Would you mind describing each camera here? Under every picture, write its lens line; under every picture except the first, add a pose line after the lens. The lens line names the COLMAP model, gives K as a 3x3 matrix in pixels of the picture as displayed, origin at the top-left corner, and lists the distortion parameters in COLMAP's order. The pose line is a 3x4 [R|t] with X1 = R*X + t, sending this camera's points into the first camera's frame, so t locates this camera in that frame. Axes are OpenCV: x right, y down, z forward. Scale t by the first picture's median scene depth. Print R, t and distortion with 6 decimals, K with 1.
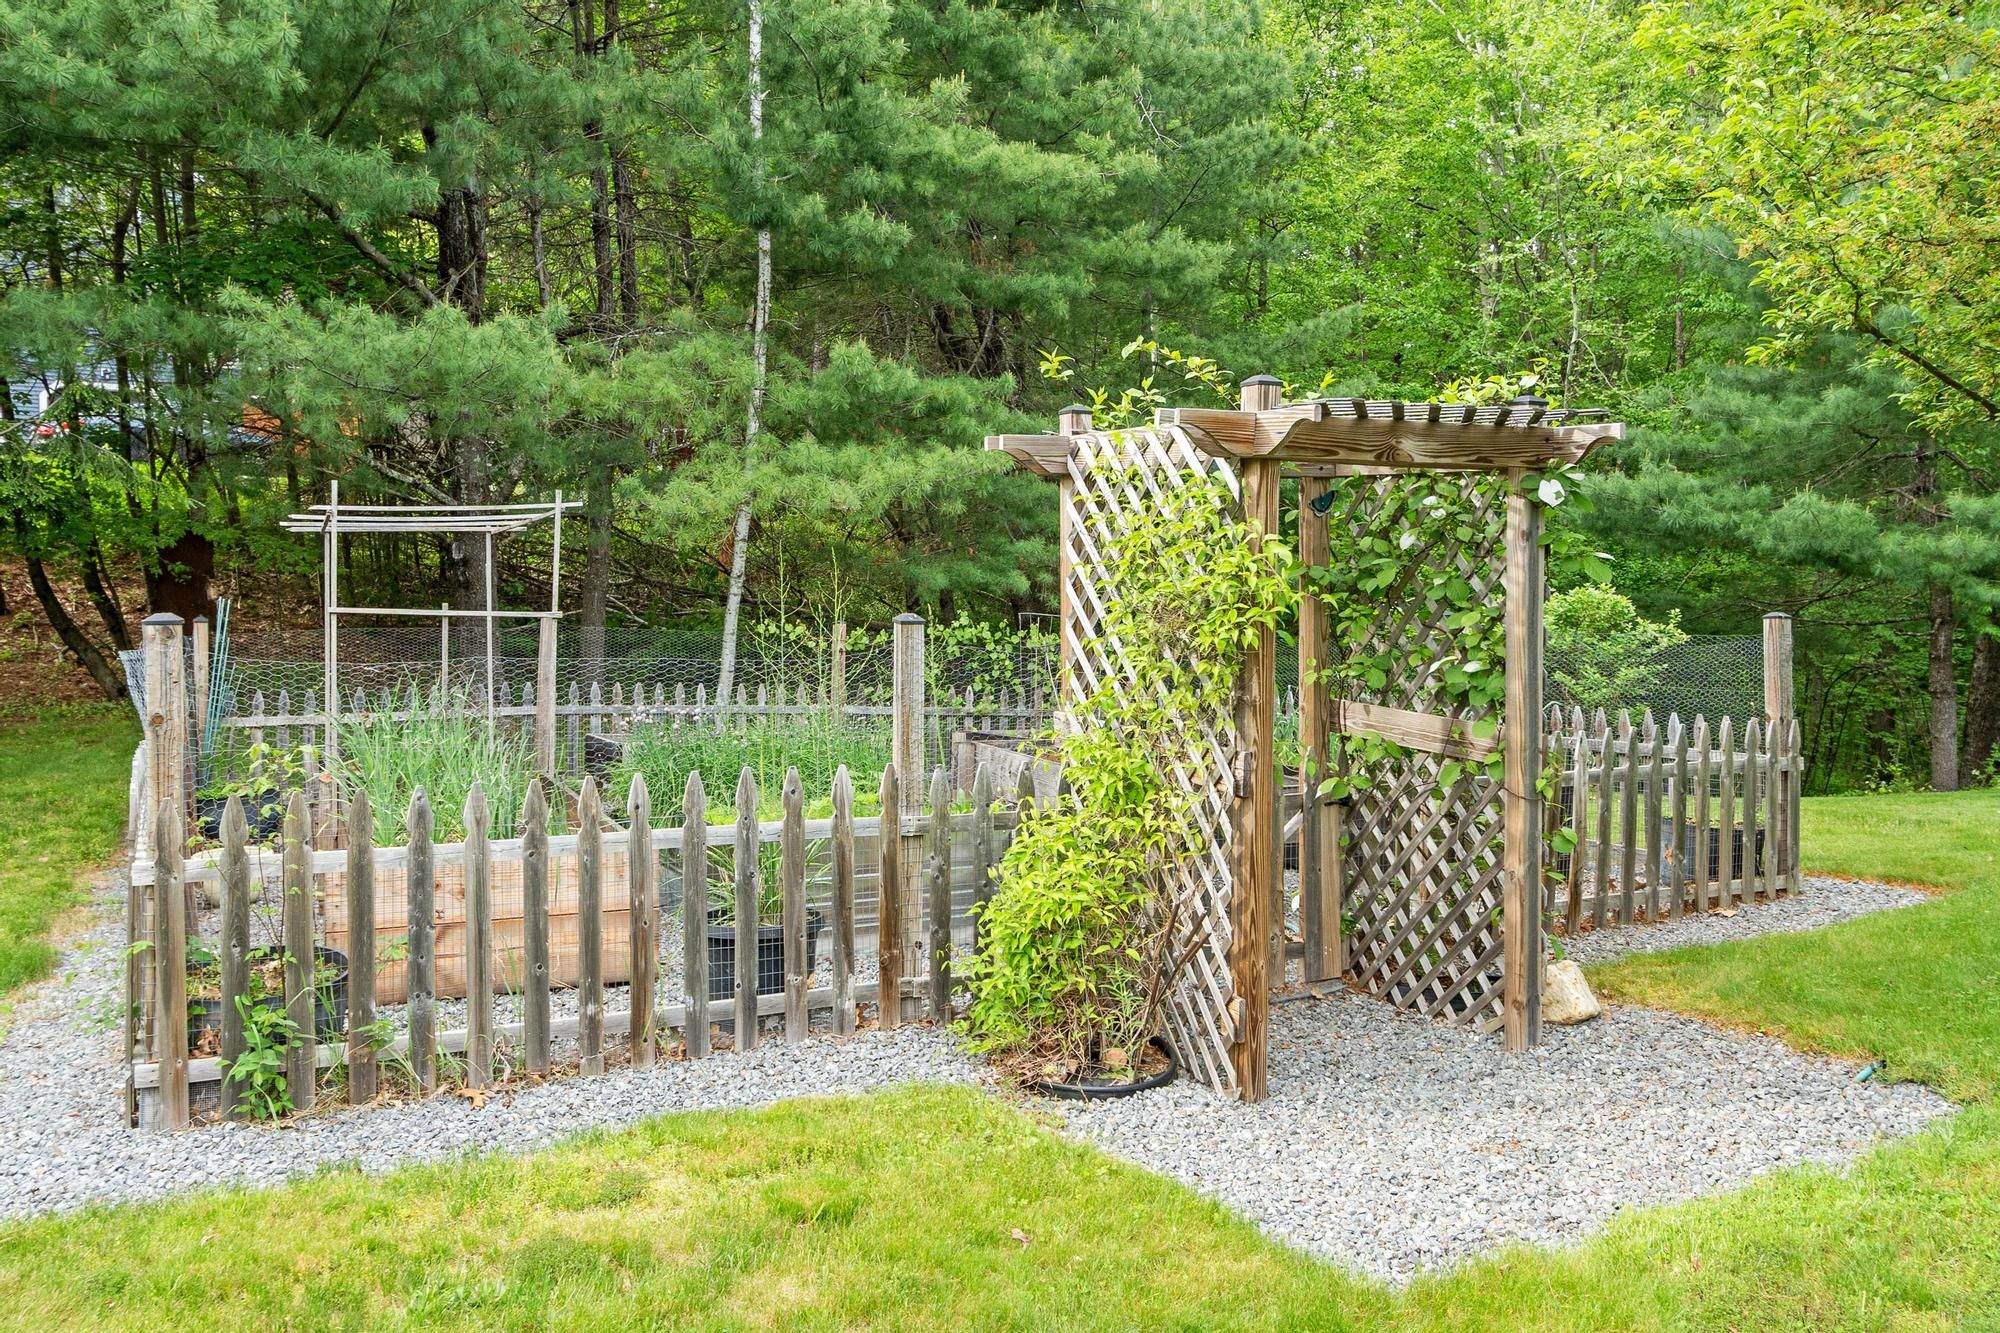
lens RADIAL K [[1516.9, 0, 1002.0], [0, 1516.9, 632.7], [0, 0, 1]] dist [0.007673, 0.001204]
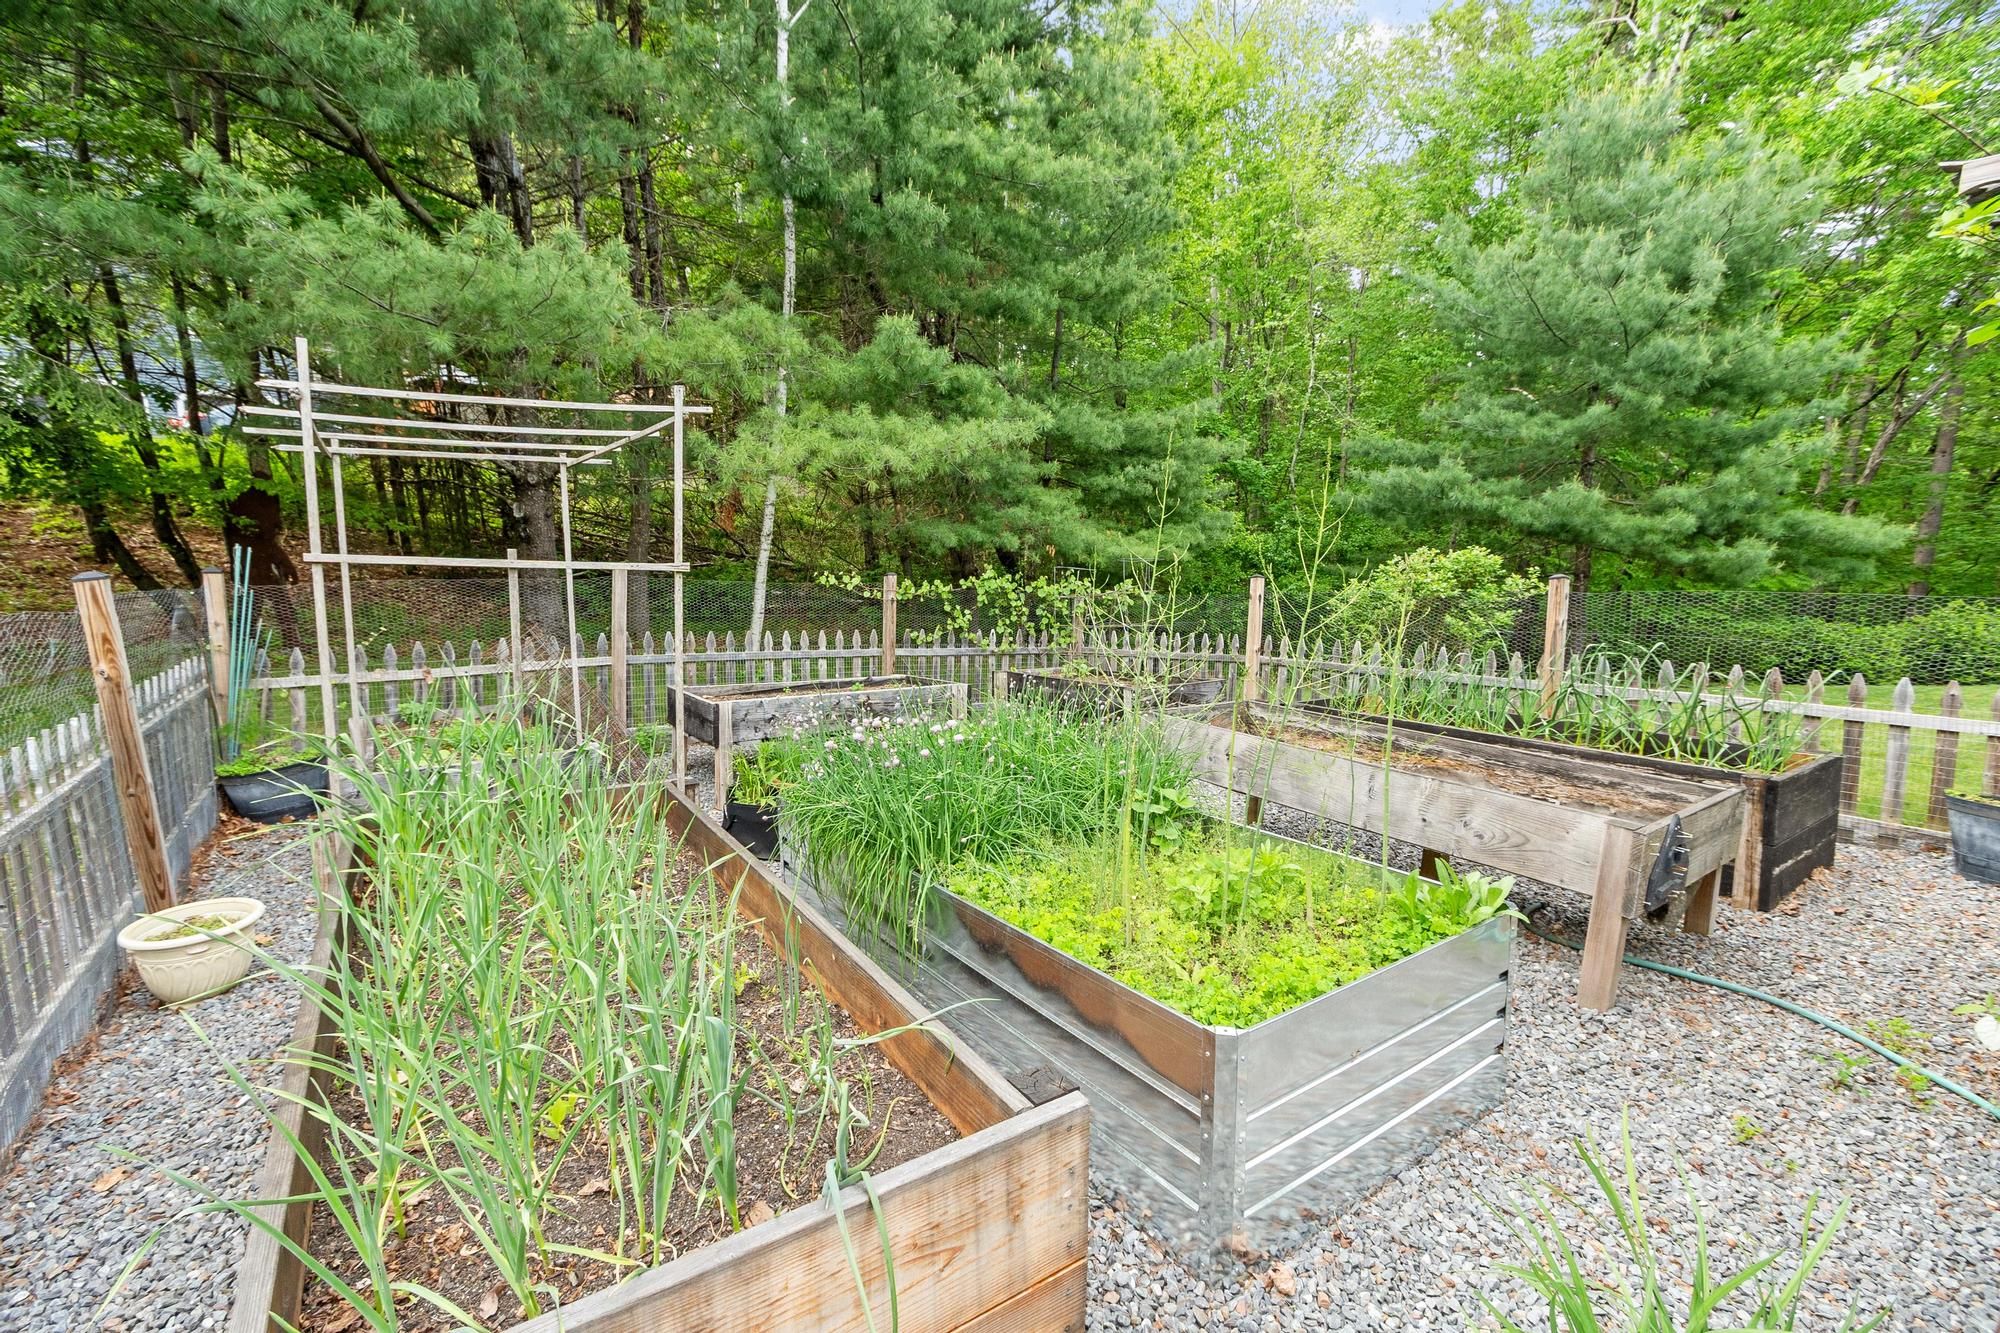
lens RADIAL K [[868.7, 0, 1000.0], [0, 868.7, 666.5], [0, 0, 1]] dist [-0.000937, 0.000106]
pose [[0.987068, -0.012516, 0.159811, -0.124597], [-0.003785, 0.994850, 0.101289, -0.004319], [-0.160256, -0.100584, 0.981937, 0.337022]]
